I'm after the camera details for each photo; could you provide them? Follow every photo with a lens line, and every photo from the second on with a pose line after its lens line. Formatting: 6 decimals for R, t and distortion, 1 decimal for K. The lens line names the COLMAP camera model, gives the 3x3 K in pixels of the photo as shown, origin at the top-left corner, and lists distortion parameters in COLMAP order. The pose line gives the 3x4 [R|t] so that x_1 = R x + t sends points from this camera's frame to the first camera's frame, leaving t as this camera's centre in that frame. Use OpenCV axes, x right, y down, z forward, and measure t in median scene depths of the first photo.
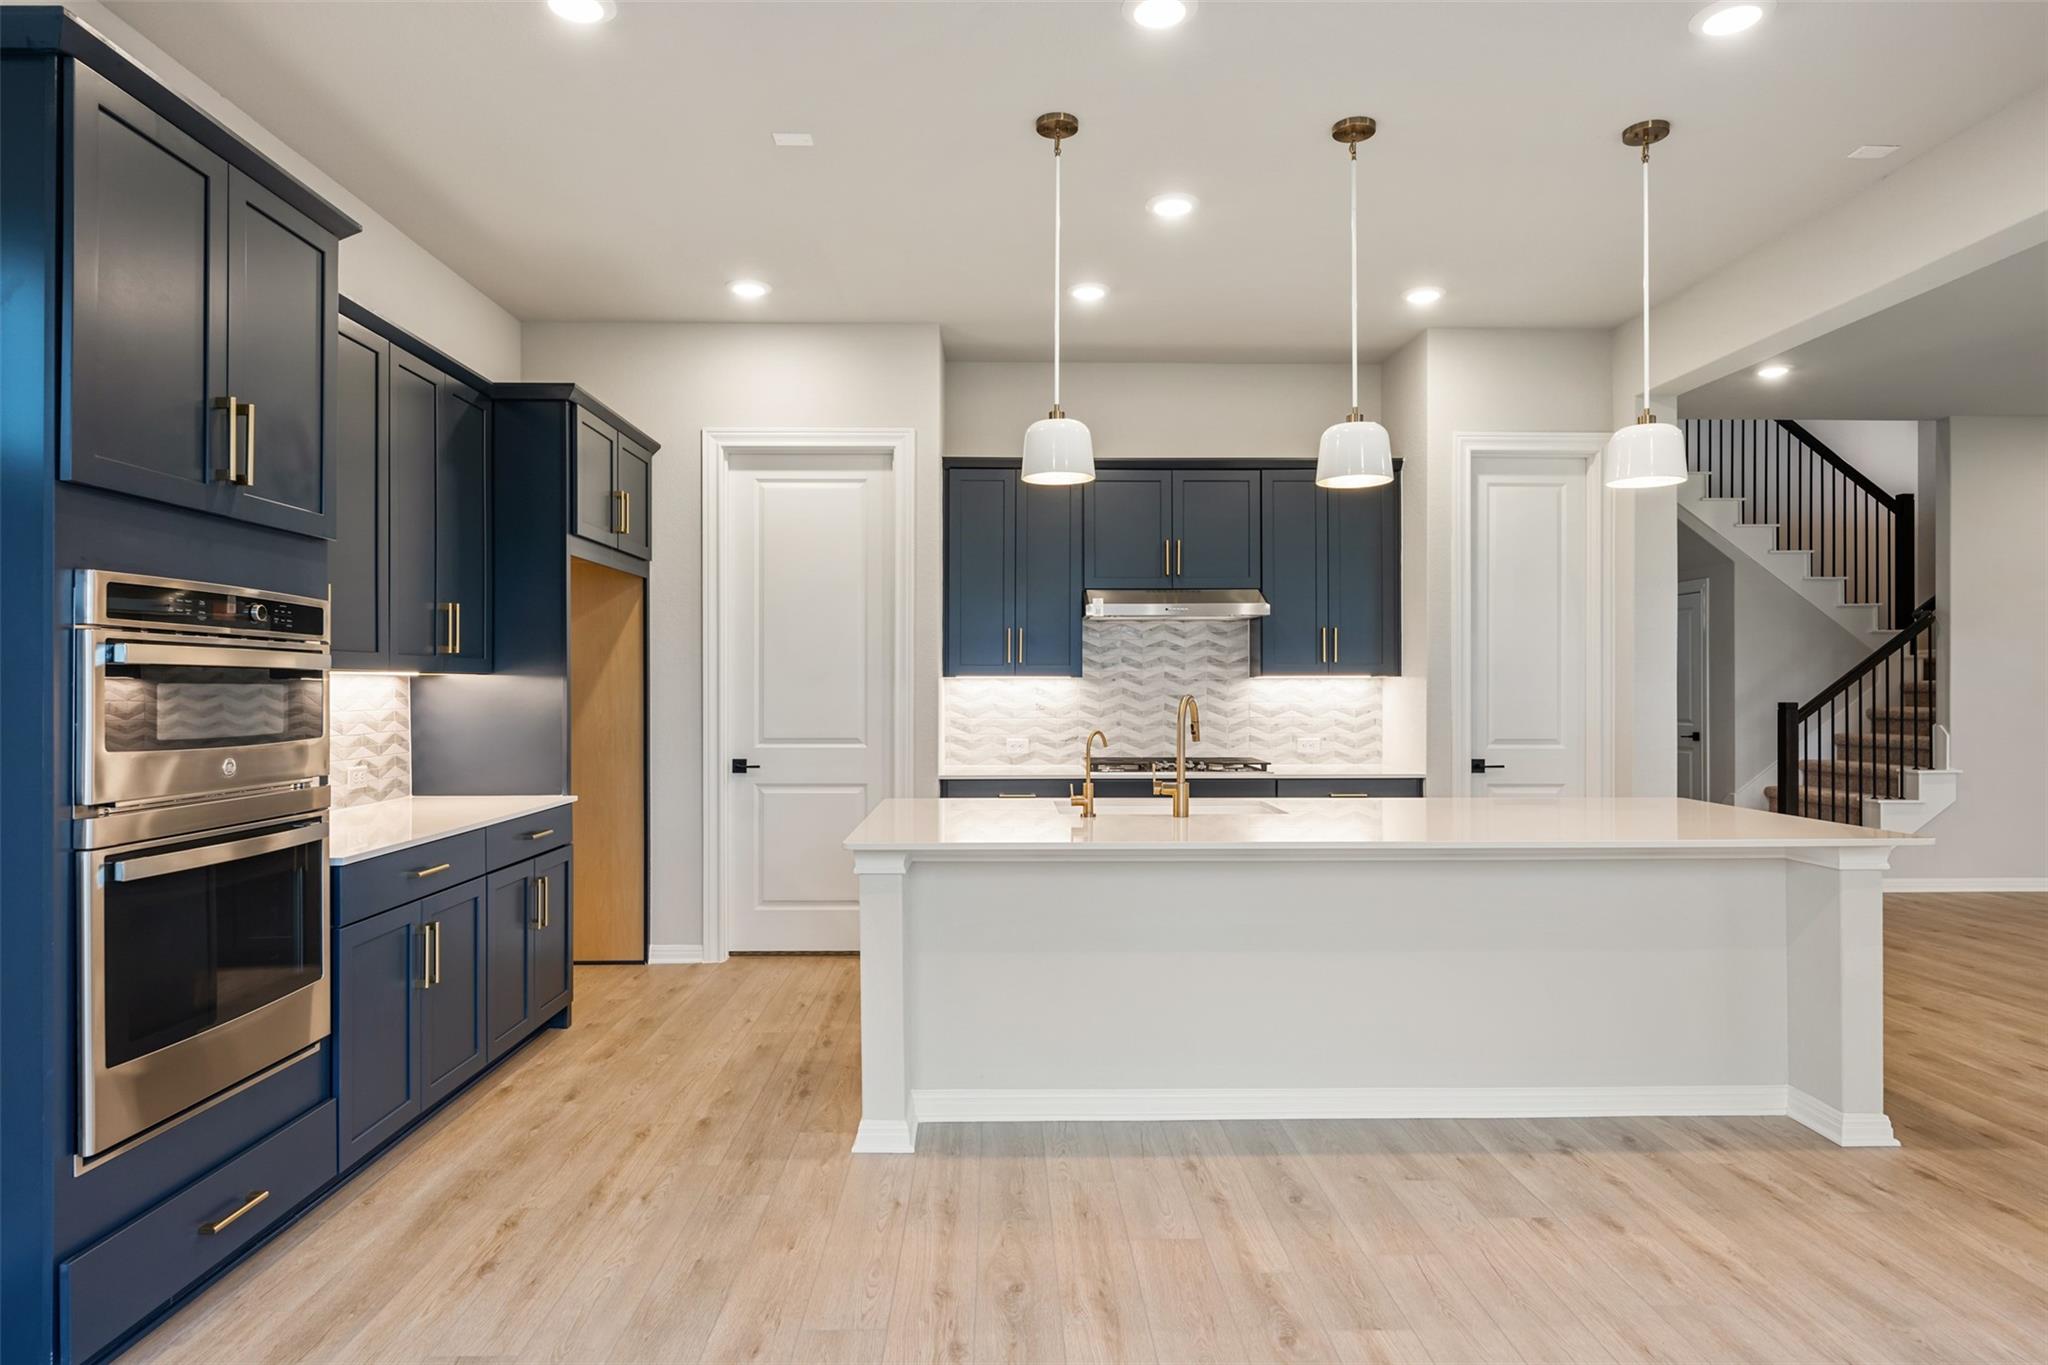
lens RADIAL K [[1157.9, 0, 1021.0], [0, 1157.9, 687.3], [0, 0, 1]] dist [-0.002181, 0.000337]
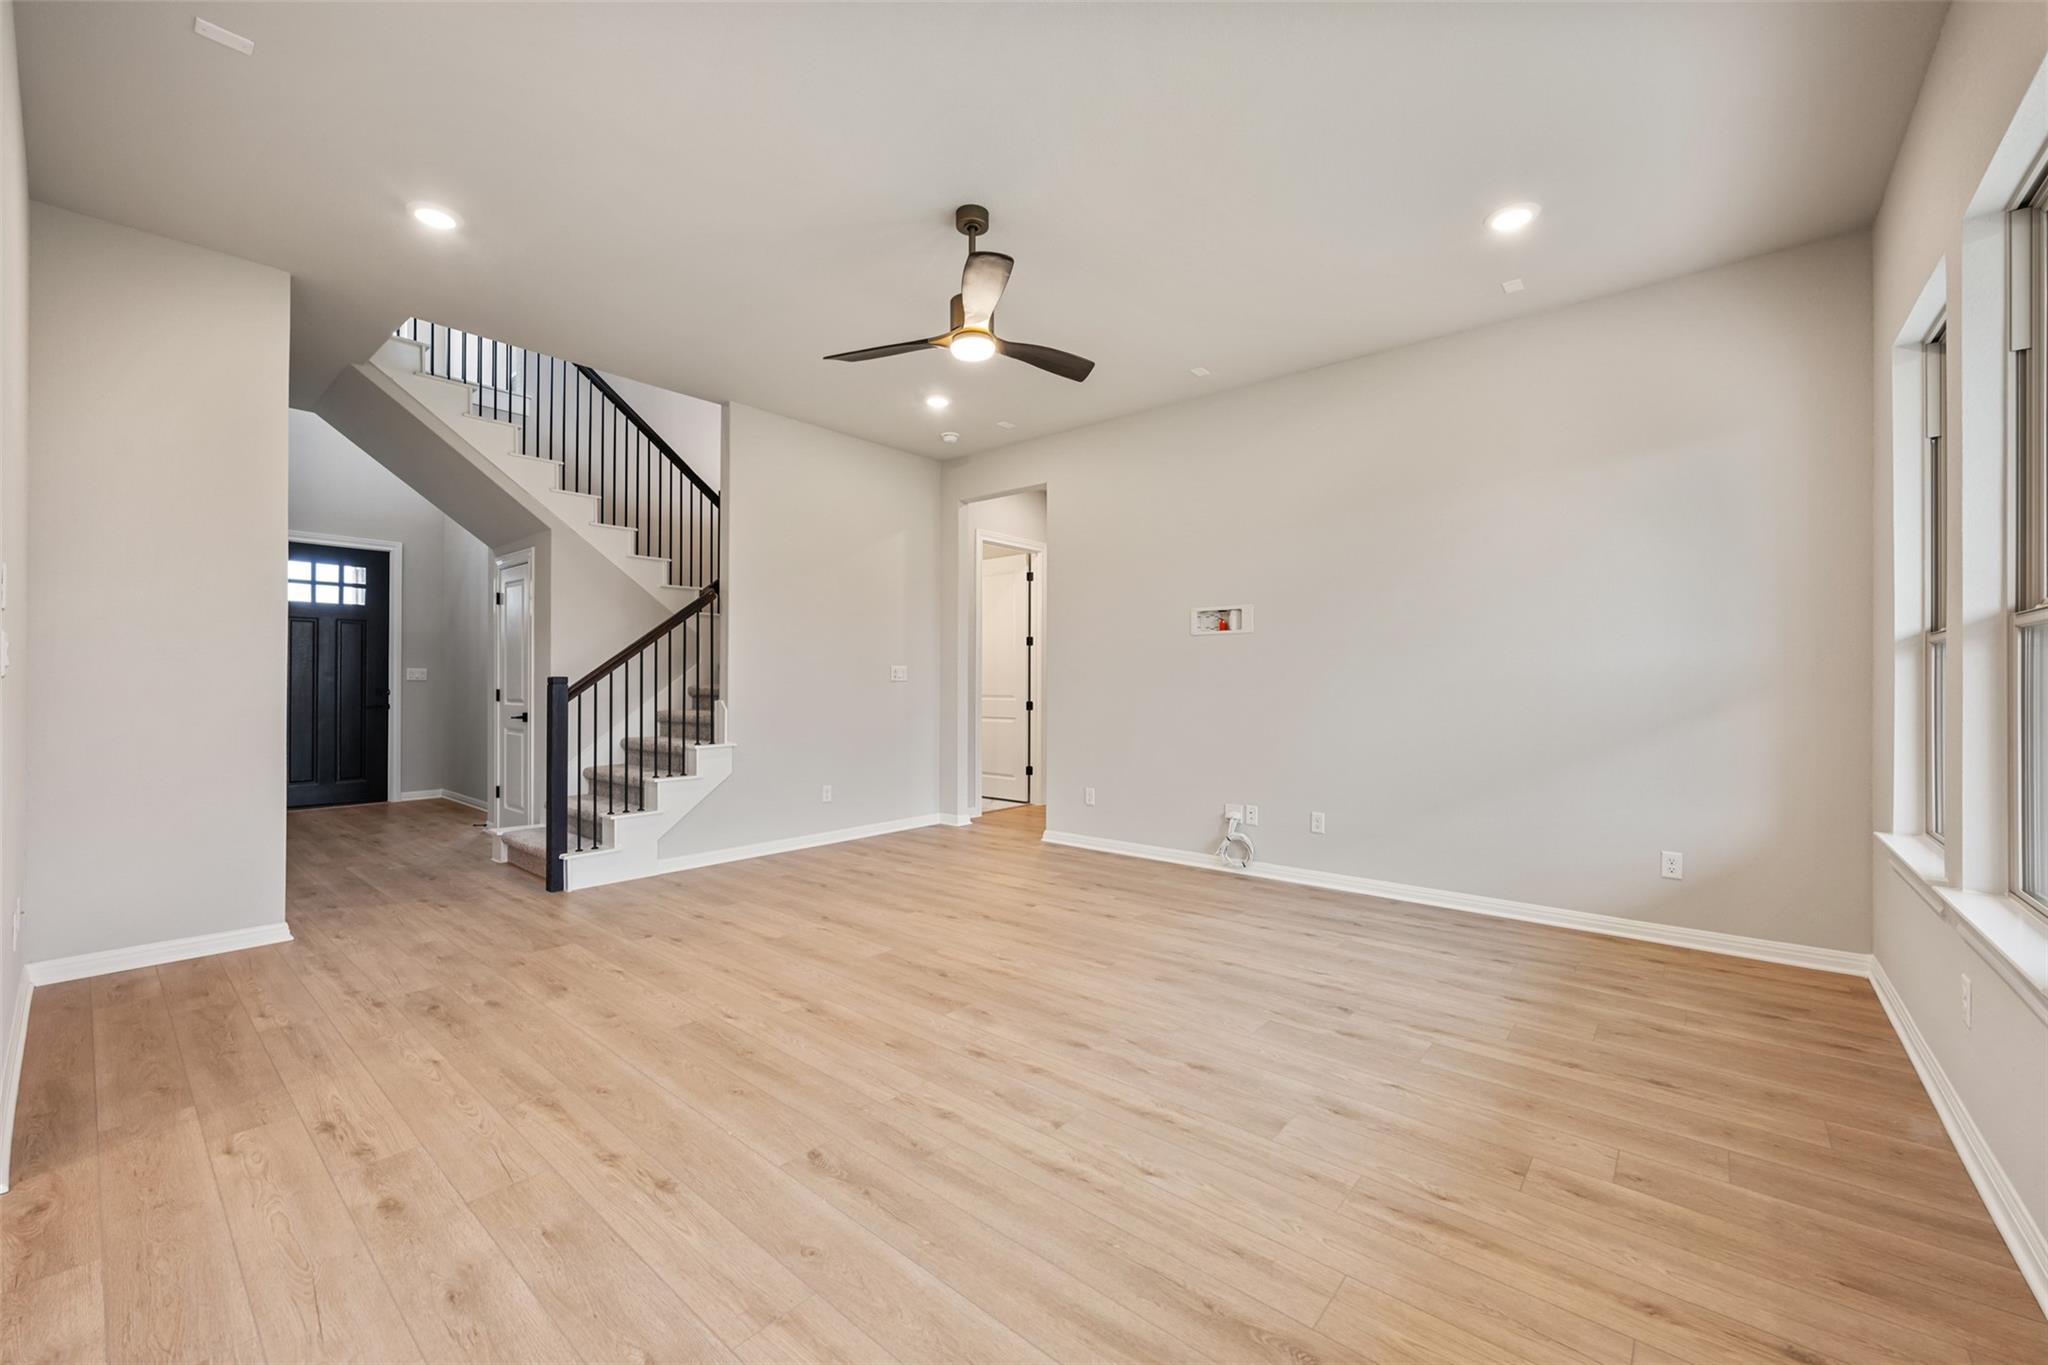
lens RADIAL K [[806.1, 0, 1020.9], [0, 806.1, 680.6], [0, 0, 1]] dist [-0.001683, -0.000145]
pose [[0.665772, 0.004947, 0.746139, 0.584915], [-0.003272, 0.999988, -0.003710, 0.022786], [-0.746148, 0.000028, 0.665780, 0.433477]]
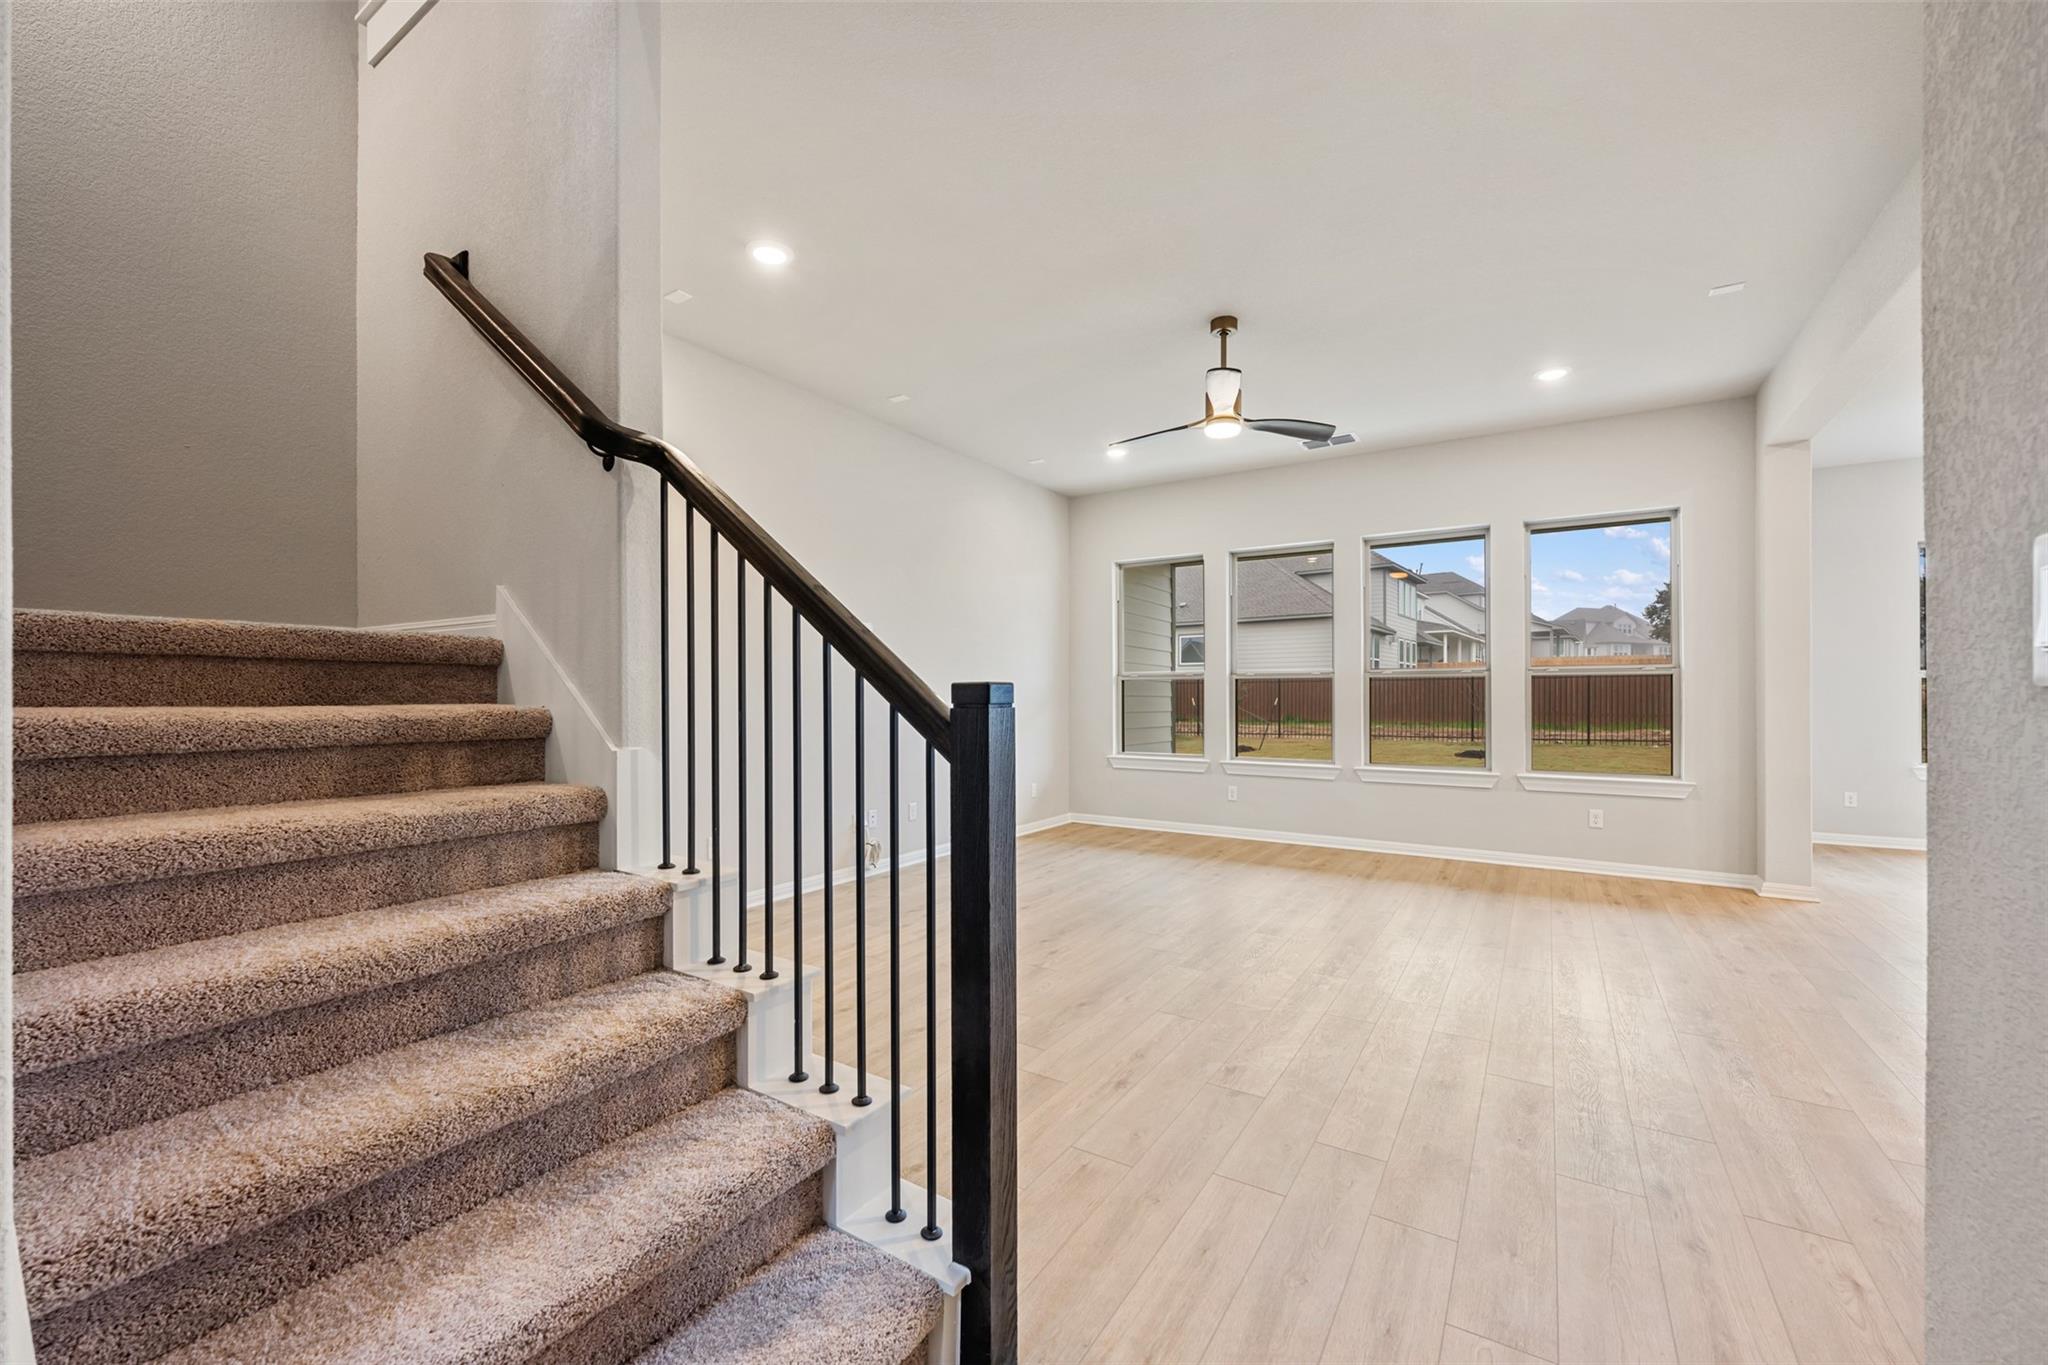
lens RADIAL K [[815.3, 0, 1018.3], [0, 815.3, 696.1], [0, 0, 1]] dist [-0.000223, 0.000105]
pose [[-0.826447, 0.000299, 0.563014, 0.729810], [0.000592, 1.000000, 0.000337, 0.021062], [-0.563014, 0.000611, -0.826447, 1.536333]]
